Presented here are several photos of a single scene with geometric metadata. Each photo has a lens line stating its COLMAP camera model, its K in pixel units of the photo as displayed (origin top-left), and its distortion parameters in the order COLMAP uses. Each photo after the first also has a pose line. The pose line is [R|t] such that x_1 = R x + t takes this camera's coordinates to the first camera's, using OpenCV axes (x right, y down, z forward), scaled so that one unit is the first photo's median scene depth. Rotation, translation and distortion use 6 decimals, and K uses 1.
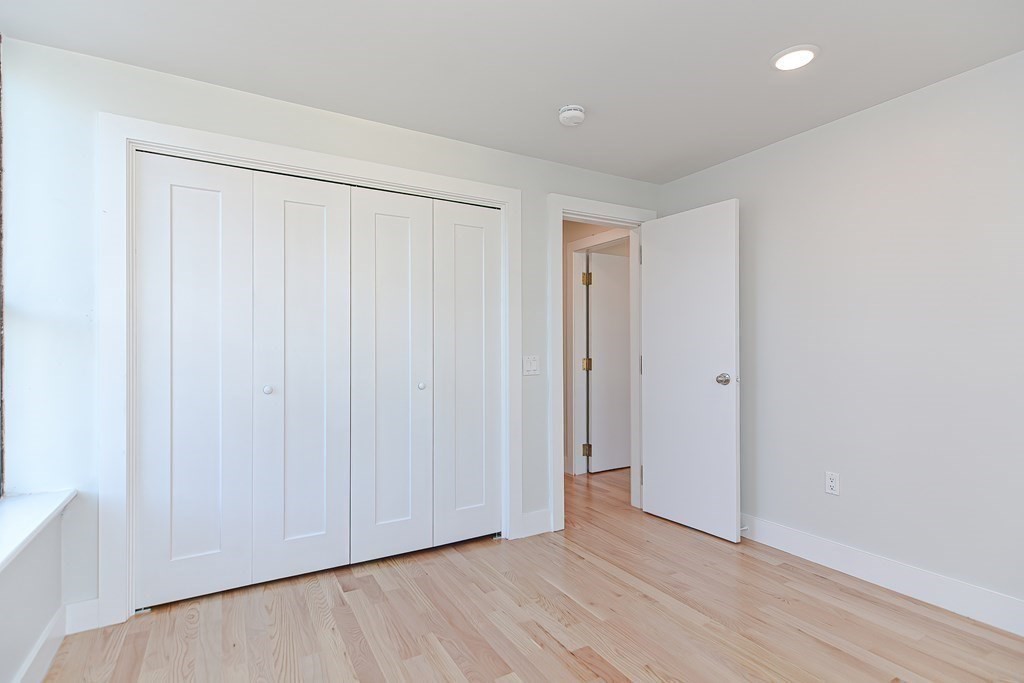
lens RADIAL K [[493.1, 0, 516.3], [0, 493.1, 347.4], [0, 0, 1]] dist [0.001892, -0.004504]
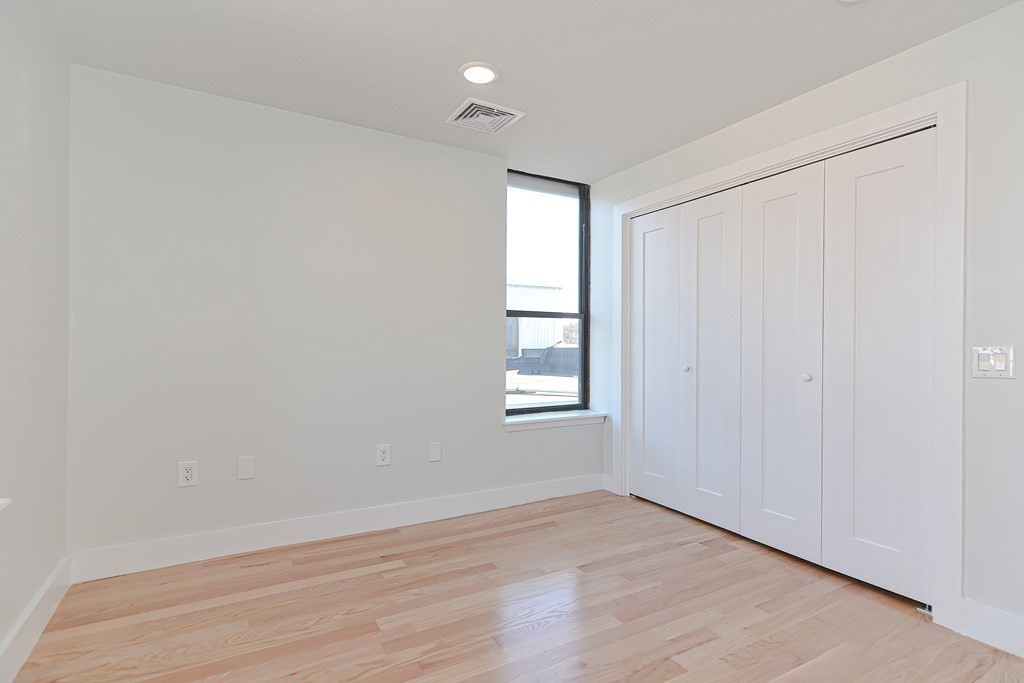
lens RADIAL K [[493.1, 0, 516.3], [0, 493.1, 347.4], [0, 0, 1]] dist [0.001892, -0.004504]
pose [[-0.024369, 0.008828, -0.999664, 0.639951], [-0.000300, 0.999961, 0.008838, 0.015757], [0.999703, 0.000515, -0.024366, 0.461010]]
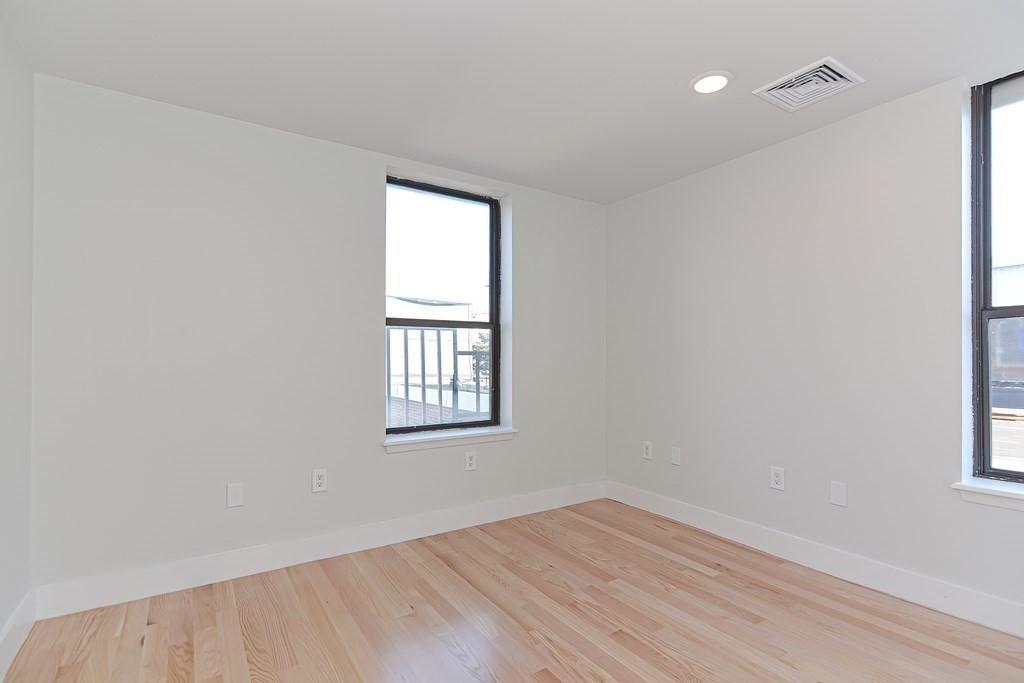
lens RADIAL K [[484.2, 0, 507.5], [0, 484.2, 353.3], [0, 0, 1]] dist [0.000885, -0.007328]
pose [[-0.998944, 0.005092, -0.045666, 0.222879], [0.005566, 0.999932, -0.010243, 0.007871], [0.045611, -0.010487, -0.998904, 1.067817]]
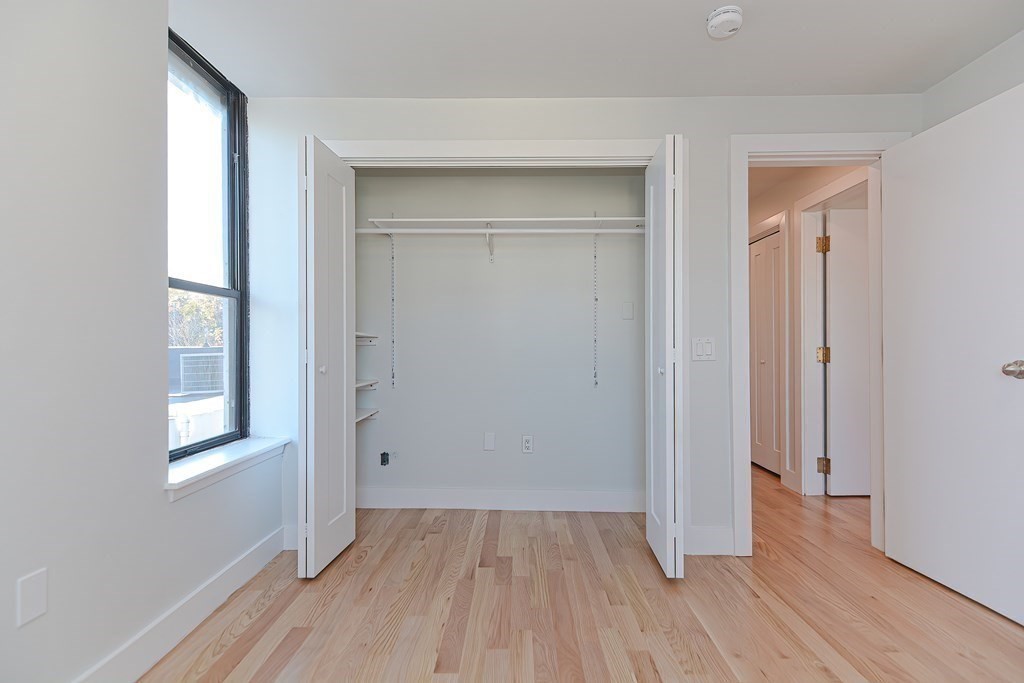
lens RADIAL K [[493.1, 0, 516.3], [0, 493.1, 347.4], [0, 0, 1]] dist [0.001892, -0.004504]
pose [[0.861016, 0.000226, -0.508578, 0.180638], [-0.000848, 0.999999, -0.000990, 0.035145], [0.508578, 0.001284, 0.861015, 0.129190]]
